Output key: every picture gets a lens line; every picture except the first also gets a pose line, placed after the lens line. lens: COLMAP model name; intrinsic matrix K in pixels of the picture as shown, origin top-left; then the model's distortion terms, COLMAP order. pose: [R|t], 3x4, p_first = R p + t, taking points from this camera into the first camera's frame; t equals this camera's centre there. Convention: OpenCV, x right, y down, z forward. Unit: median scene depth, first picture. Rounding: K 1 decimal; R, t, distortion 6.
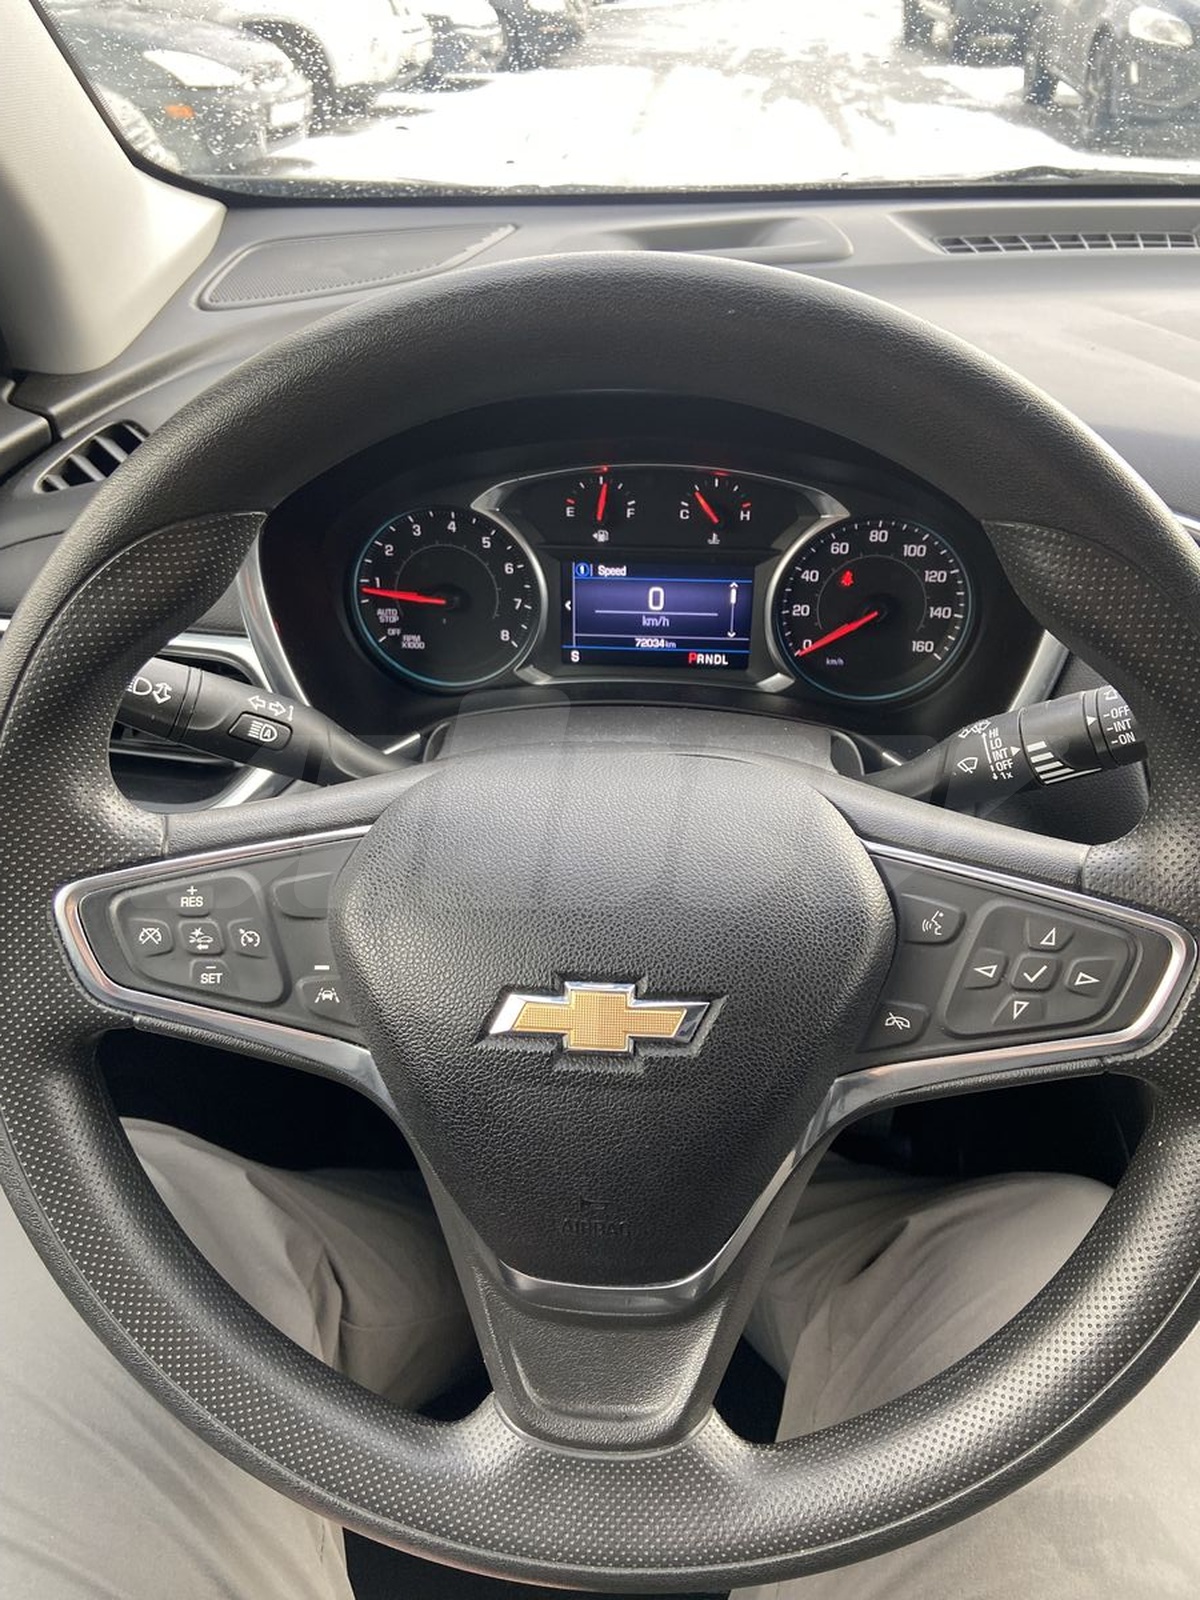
lens RADIAL K [[1212.7, 0, 606.2], [0, 1212.7, 799.3], [0, 0, 1]] dist [0.134898, -0.170548]
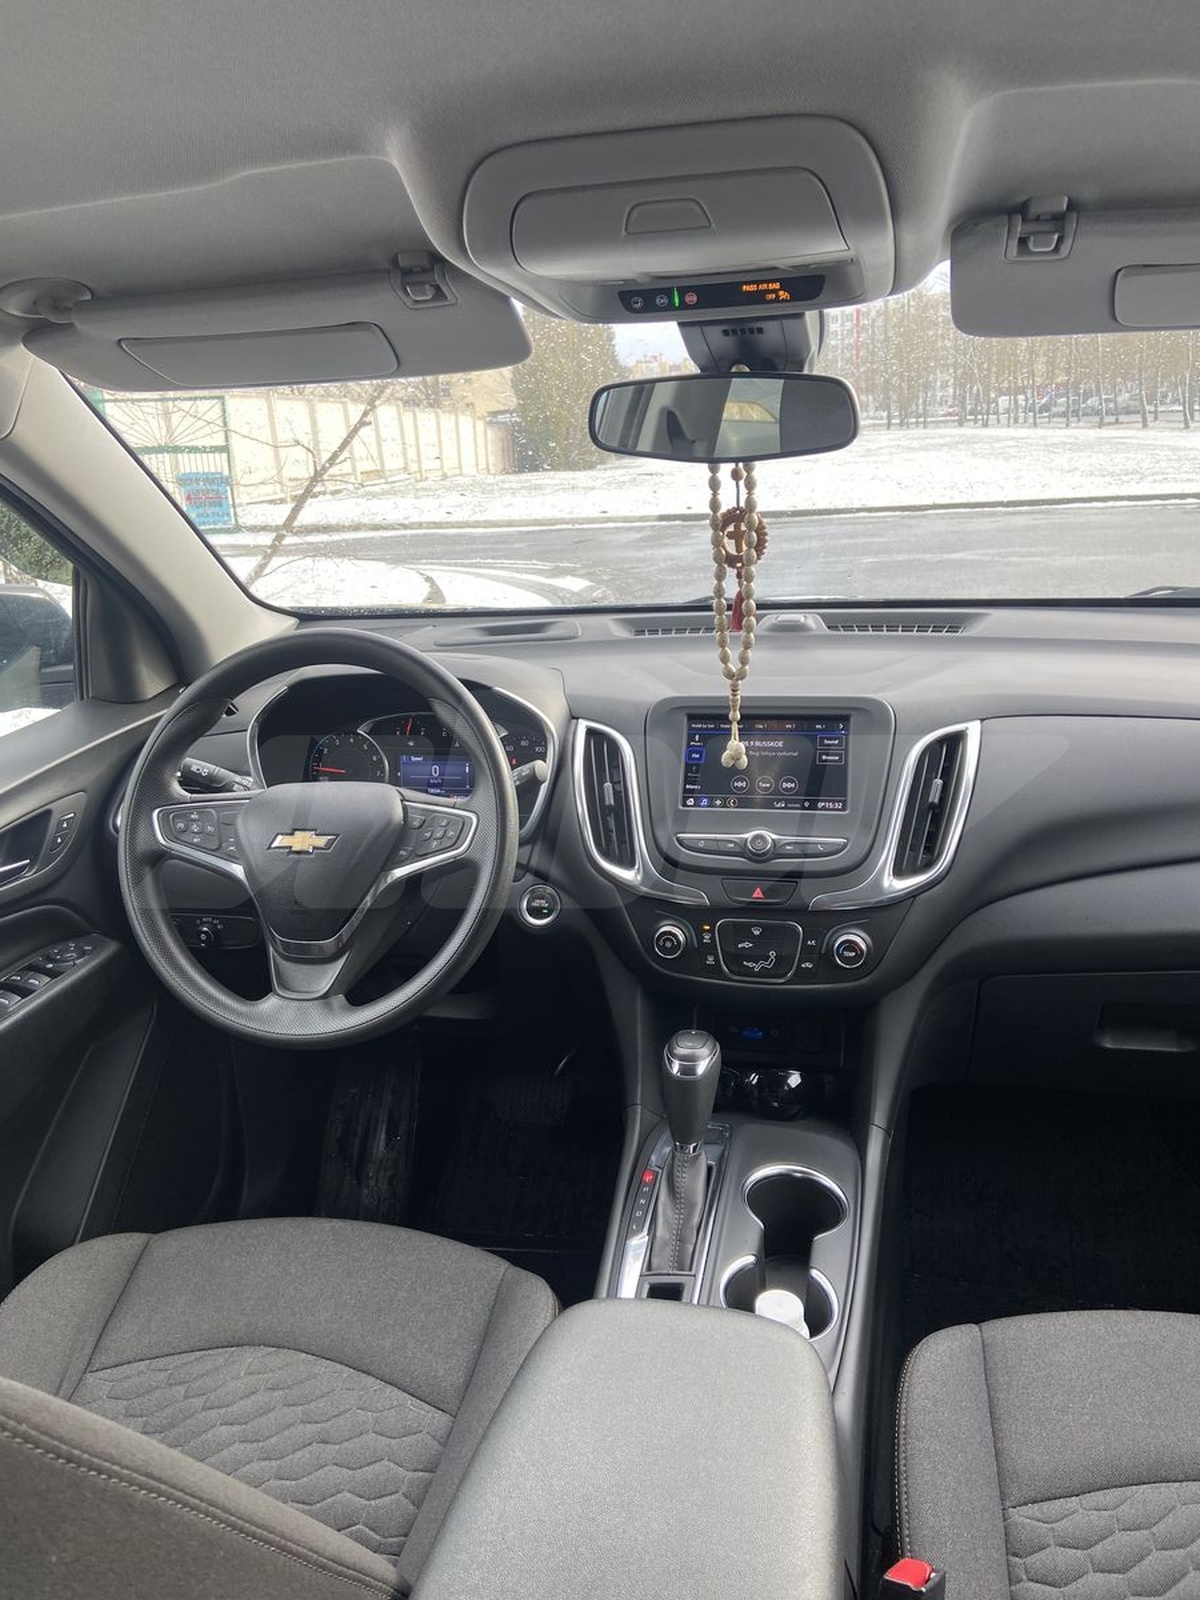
lens RADIAL K [[1186.7, 0, 599.4], [0, 1186.7, 790.2], [0, 0, 1]] dist [0.120210, -0.133273]
pose [[0.988710, 0.002097, -0.149827, 0.034743], [-0.046794, 0.954214, -0.295441, 0.026387], [0.142347, 0.299117, 0.943539, -0.053905]]
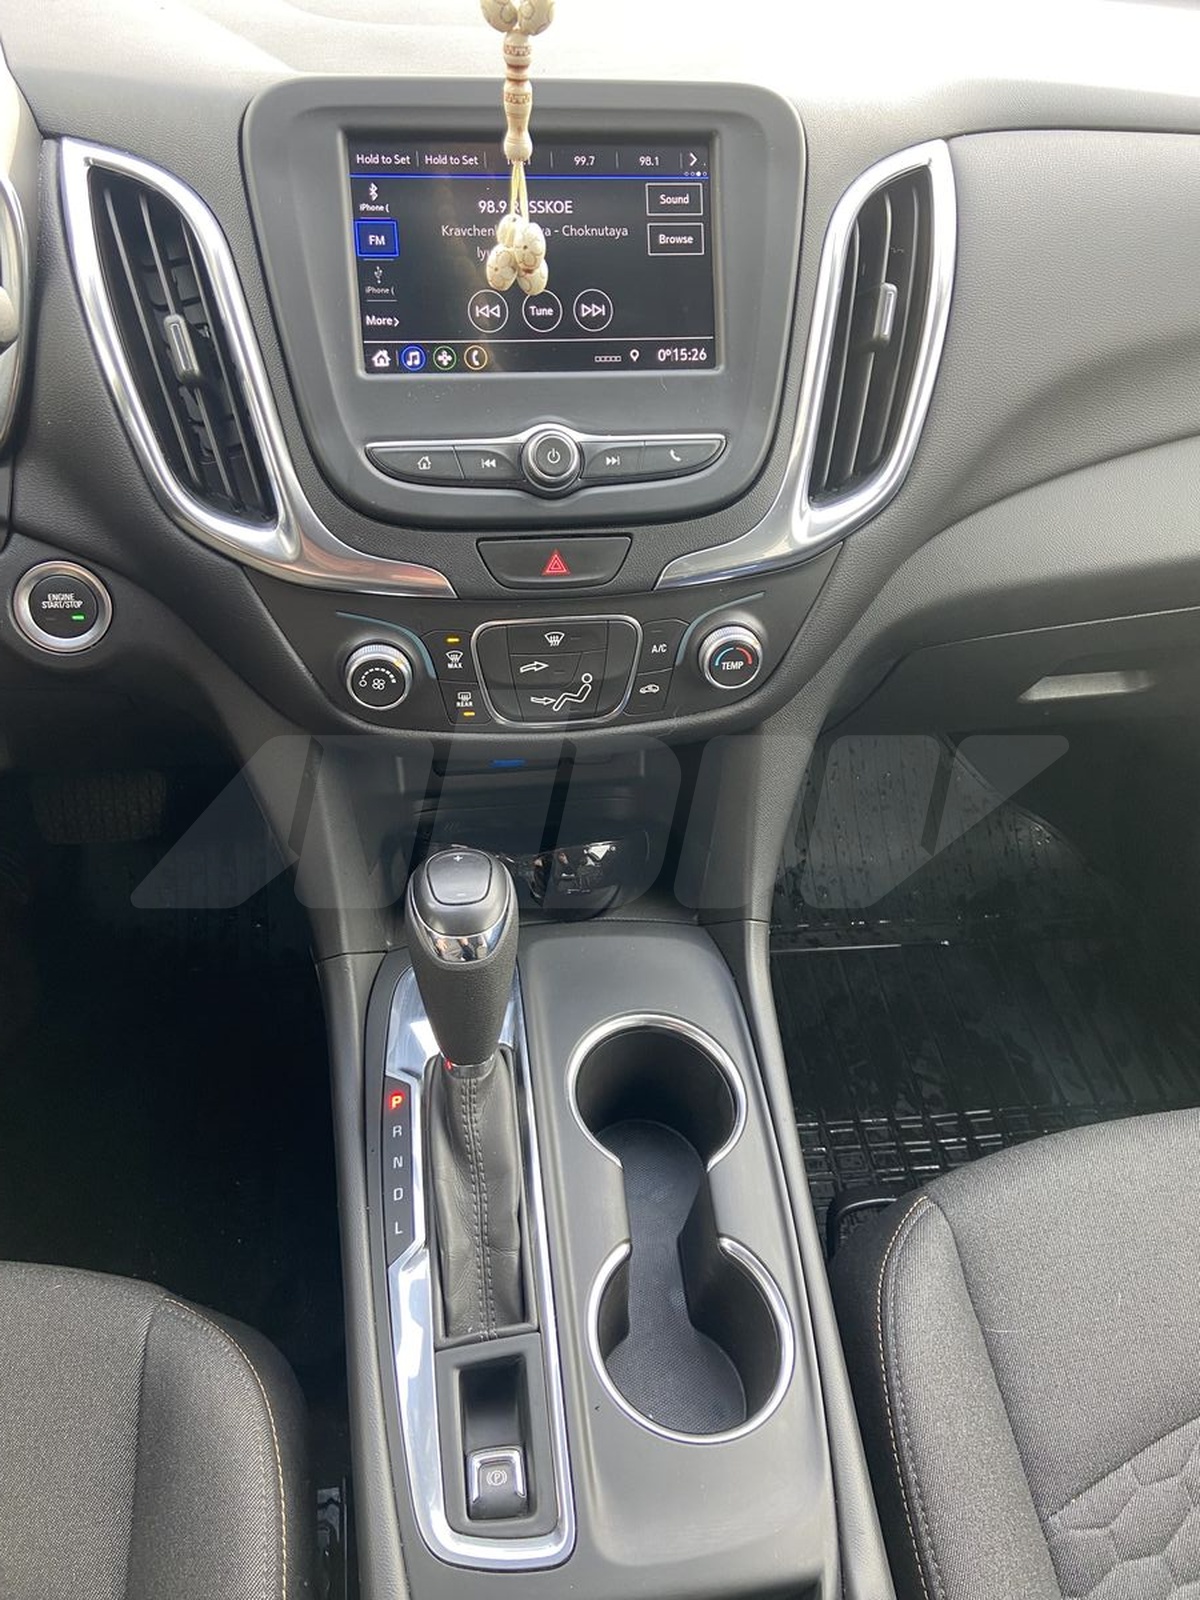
lens RADIAL K [[1212.7, 0, 606.2], [0, 1212.7, 799.3], [0, 0, 1]] dist [0.134898, -0.170548]
pose [[0.974212, -0.115807, 0.193651, 0.024857], [0.084931, 0.983329, 0.160779, 0.007263], [-0.209042, -0.140186, 0.967806, -0.007779]]
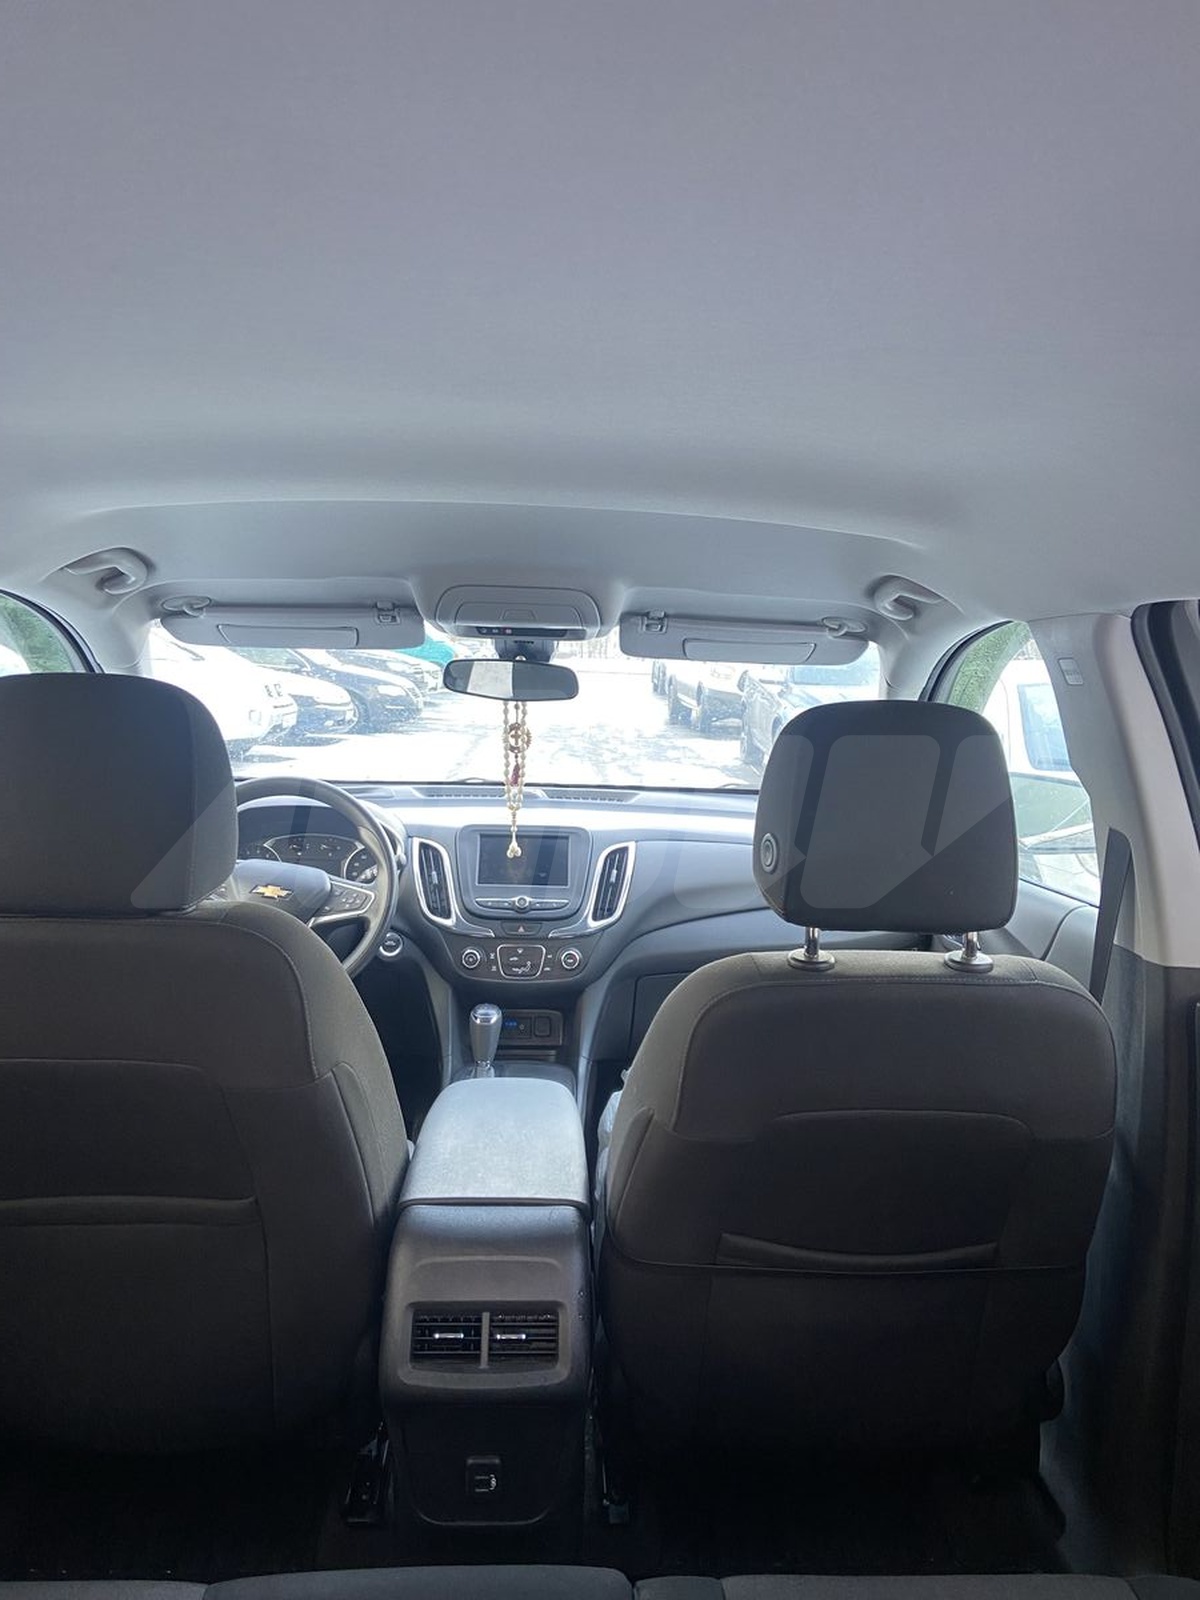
lens RADIAL K [[1186.7, 0, 599.4], [0, 1186.7, 790.2], [0, 0, 1]] dist [0.120210, -0.133273]
pose [[0.991965, 0.019619, 0.124984, 0.022422], [0.040736, 0.885763, -0.462347, 0.067624], [-0.119776, 0.463724, 0.877846, -0.121872]]
